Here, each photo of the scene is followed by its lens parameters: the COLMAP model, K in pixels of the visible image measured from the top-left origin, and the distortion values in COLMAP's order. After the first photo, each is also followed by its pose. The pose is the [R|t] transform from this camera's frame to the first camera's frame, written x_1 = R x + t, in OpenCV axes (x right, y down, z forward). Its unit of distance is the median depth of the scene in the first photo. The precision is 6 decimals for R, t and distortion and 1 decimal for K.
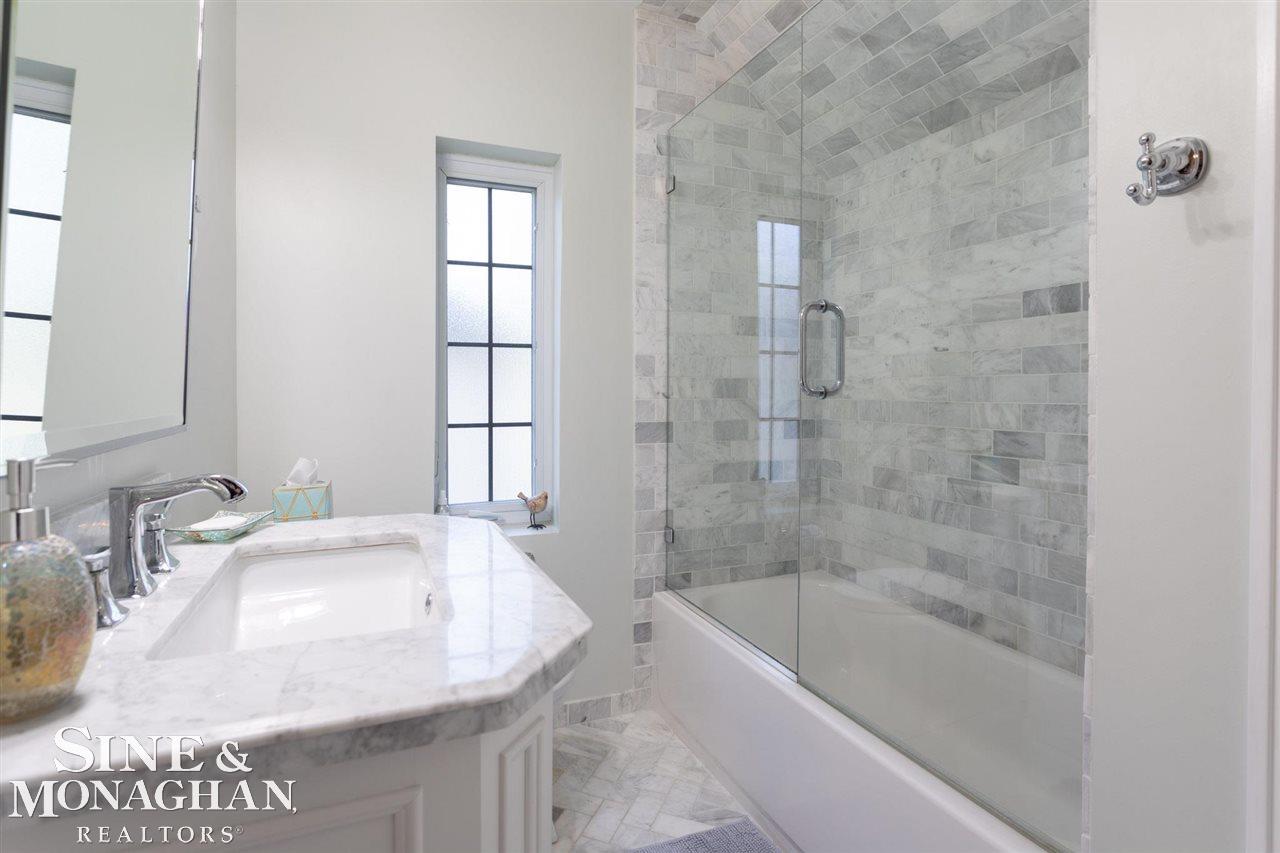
lens RADIAL K [[656.7, 0, 637.2], [0, 656.7, 345.6], [0, 0, 1]] dist [-0.002204, 0.010270]
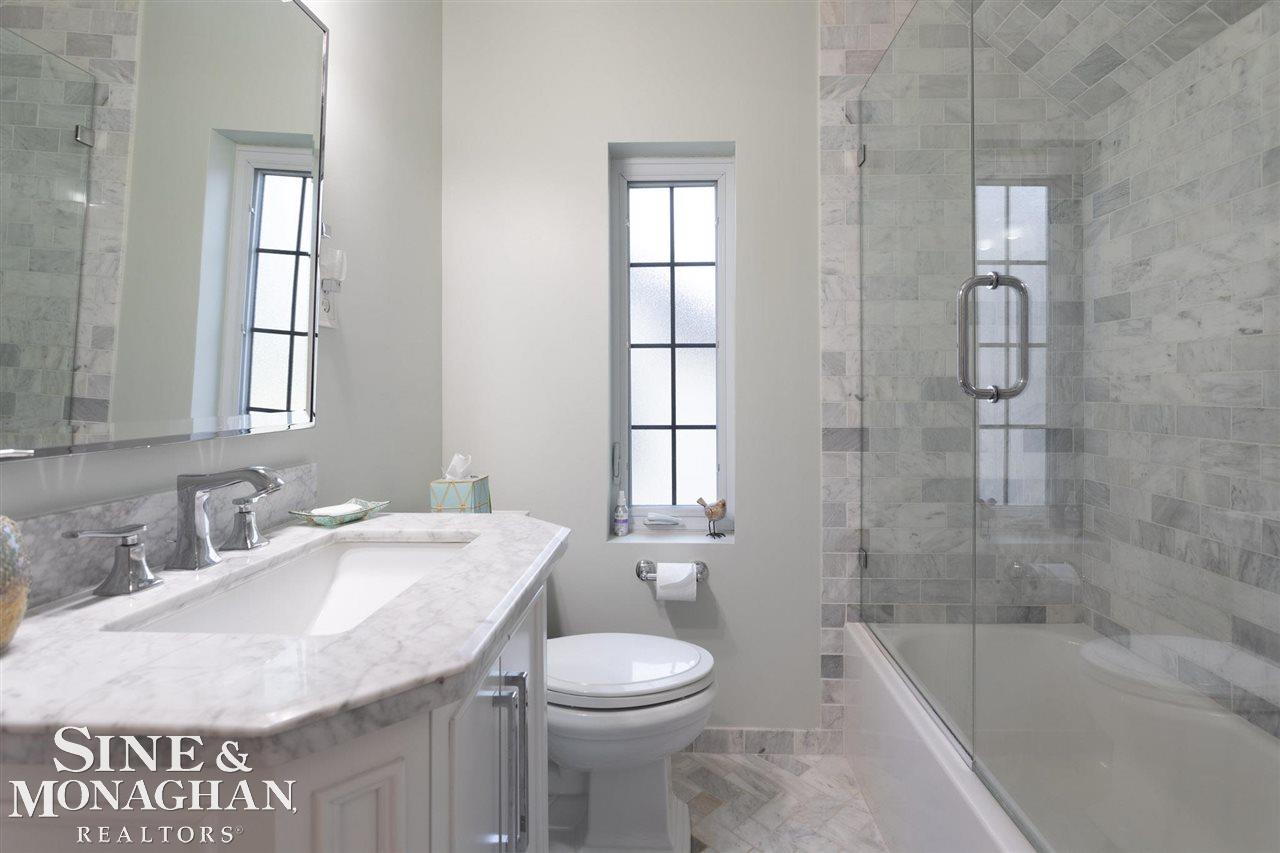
lens RADIAL K [[656.7, 0, 637.2], [0, 656.7, 345.6], [0, 0, 1]] dist [-0.002204, 0.010270]
pose [[0.908931, -0.031439, -0.415760, 0.141172], [0.030512, 0.999495, -0.008874, 0.006031], [0.415829, -0.004620, 0.909431, 0.084841]]
